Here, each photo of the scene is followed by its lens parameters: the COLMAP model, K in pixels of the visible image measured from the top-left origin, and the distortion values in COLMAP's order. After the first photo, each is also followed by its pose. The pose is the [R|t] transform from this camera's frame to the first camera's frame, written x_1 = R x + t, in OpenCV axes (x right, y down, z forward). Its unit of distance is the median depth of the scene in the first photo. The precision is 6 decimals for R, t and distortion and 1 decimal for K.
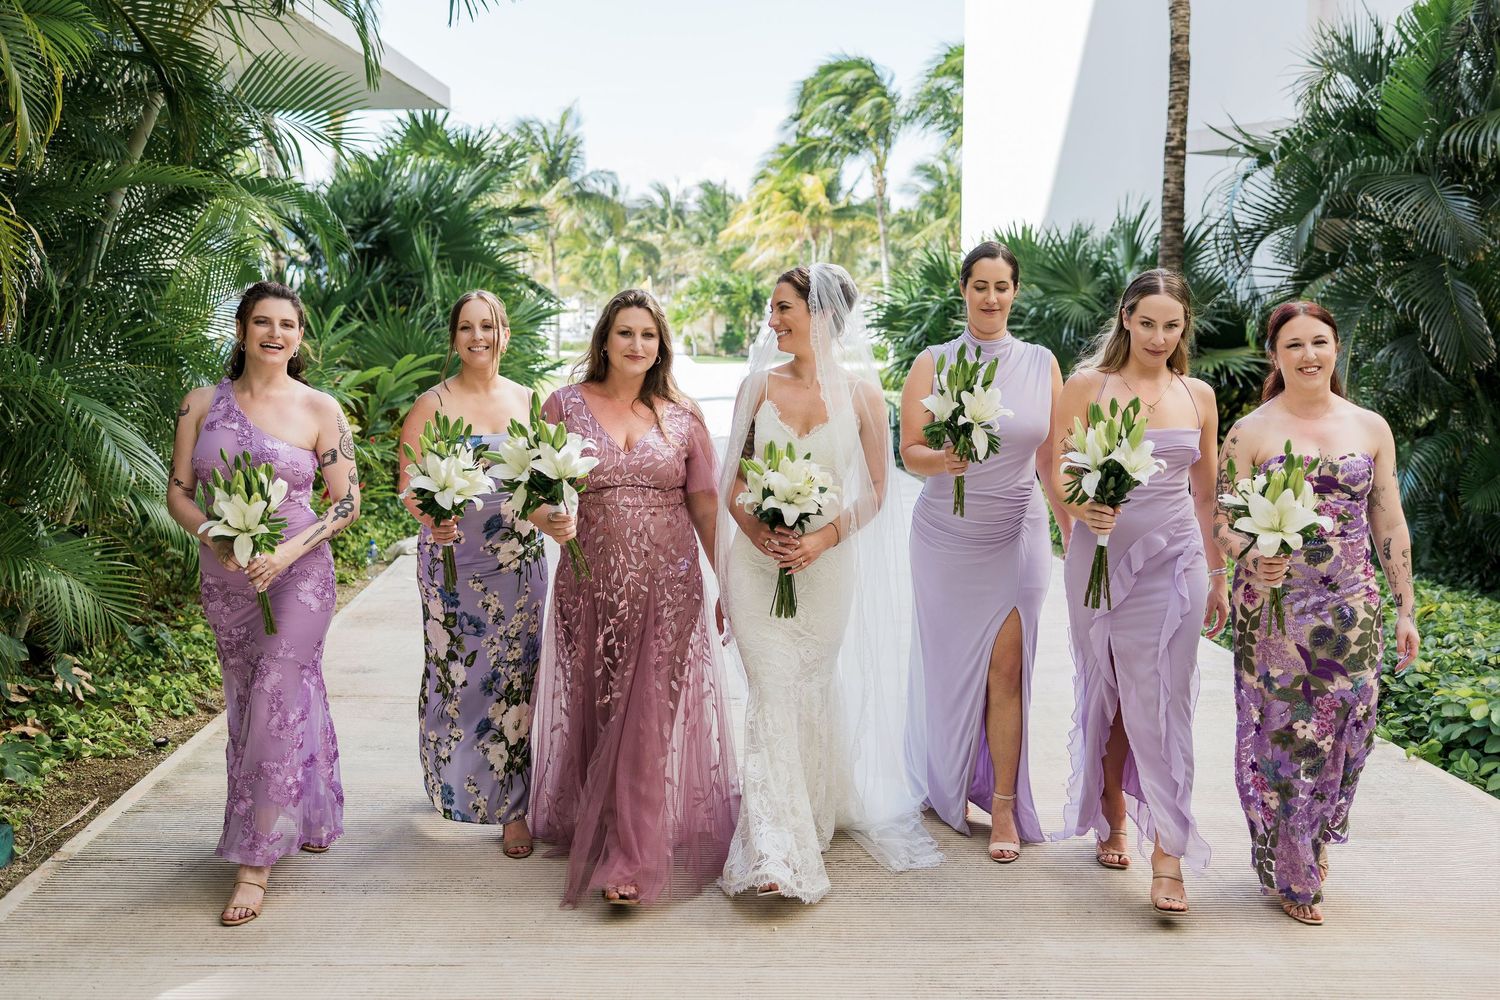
lens RADIAL K [[1653.6, 0, 750.0], [0, 1653.6, 500.0], [0, 0, 1]] dist [0.002124, 0.027407]
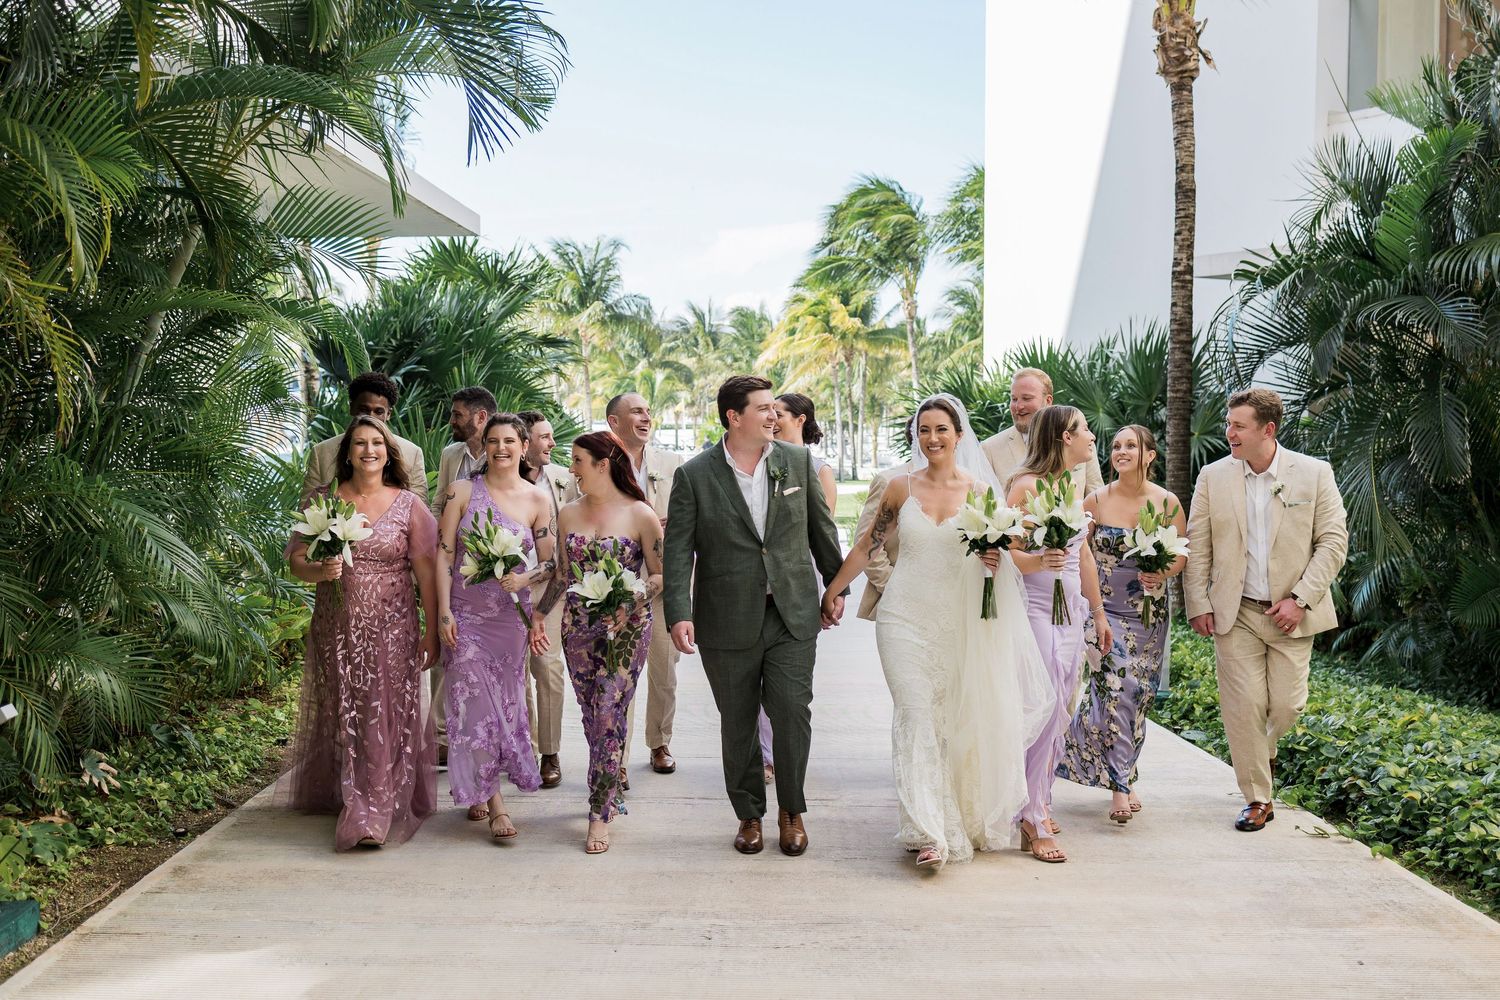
lens RADIAL K [[1681.5, 0, 750.0], [0, 1681.5, 500.0], [0, 0, 1]] dist [0.003559, 0.046293]
pose [[0.999738, 0.002667, -0.022712, 0.013630], [-0.004343, 0.997243, -0.074074, 0.005870], [0.022452, 0.074154, 0.996994, -0.034304]]
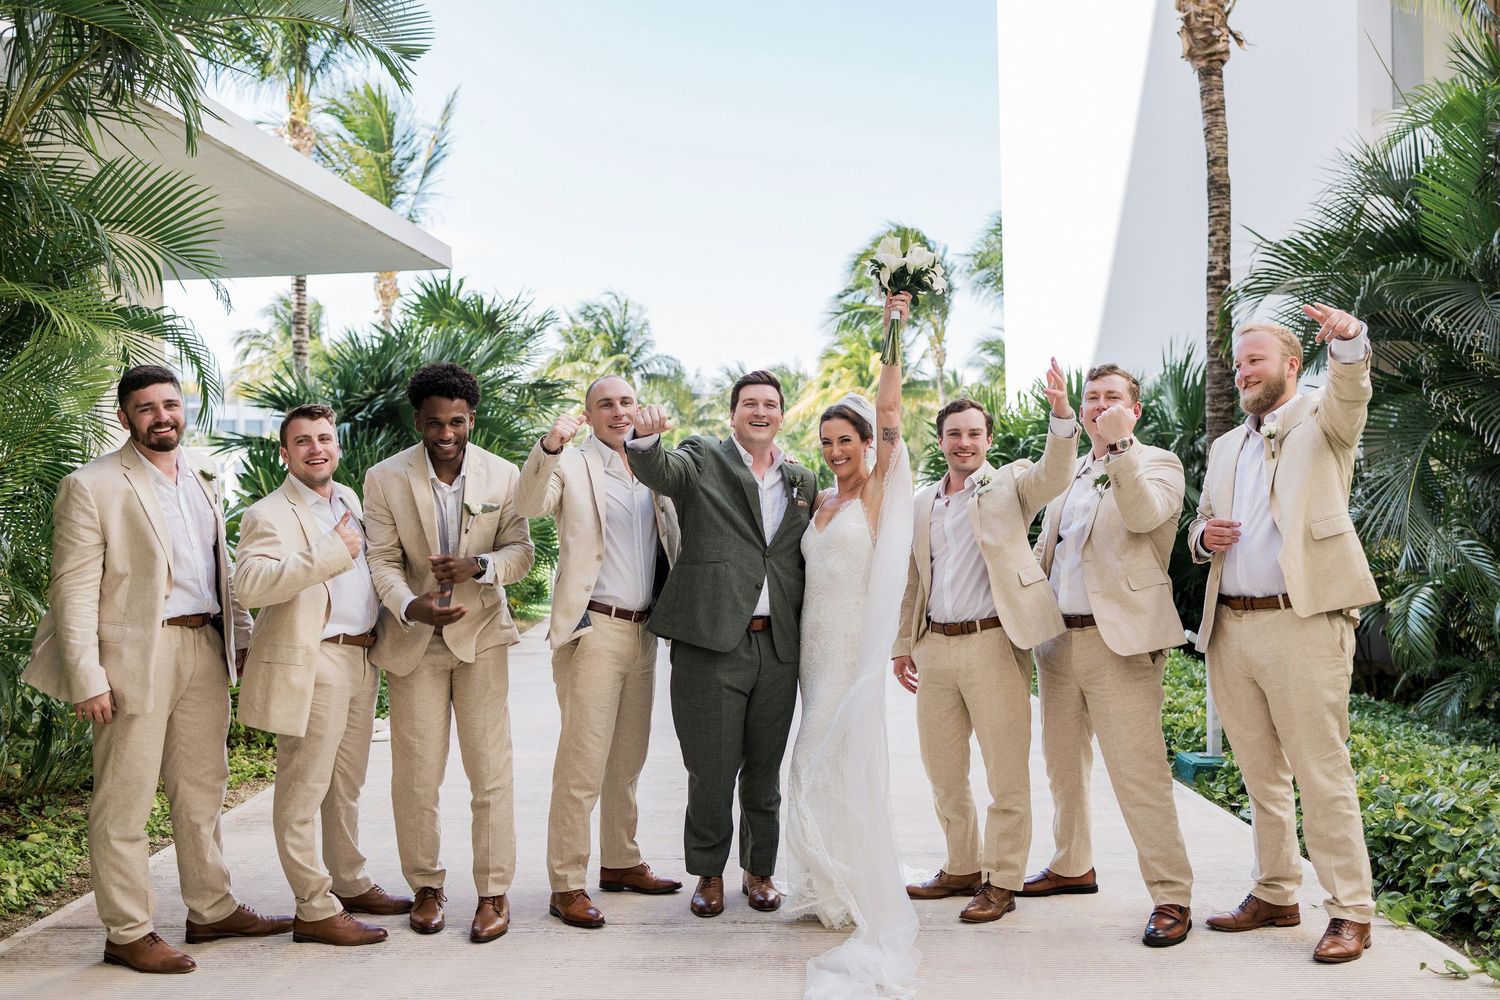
lens RADIAL K [[1635.9, 0, 750.0], [0, 1635.9, 500.0], [0, 0, 1]] dist [0.000592, 0.014262]
pose [[0.998398, -0.023474, -0.051479, 0.043160], [0.017663, 0.993710, -0.110580, 0.003904], [0.053751, 0.109493, 0.992533, 0.105662]]
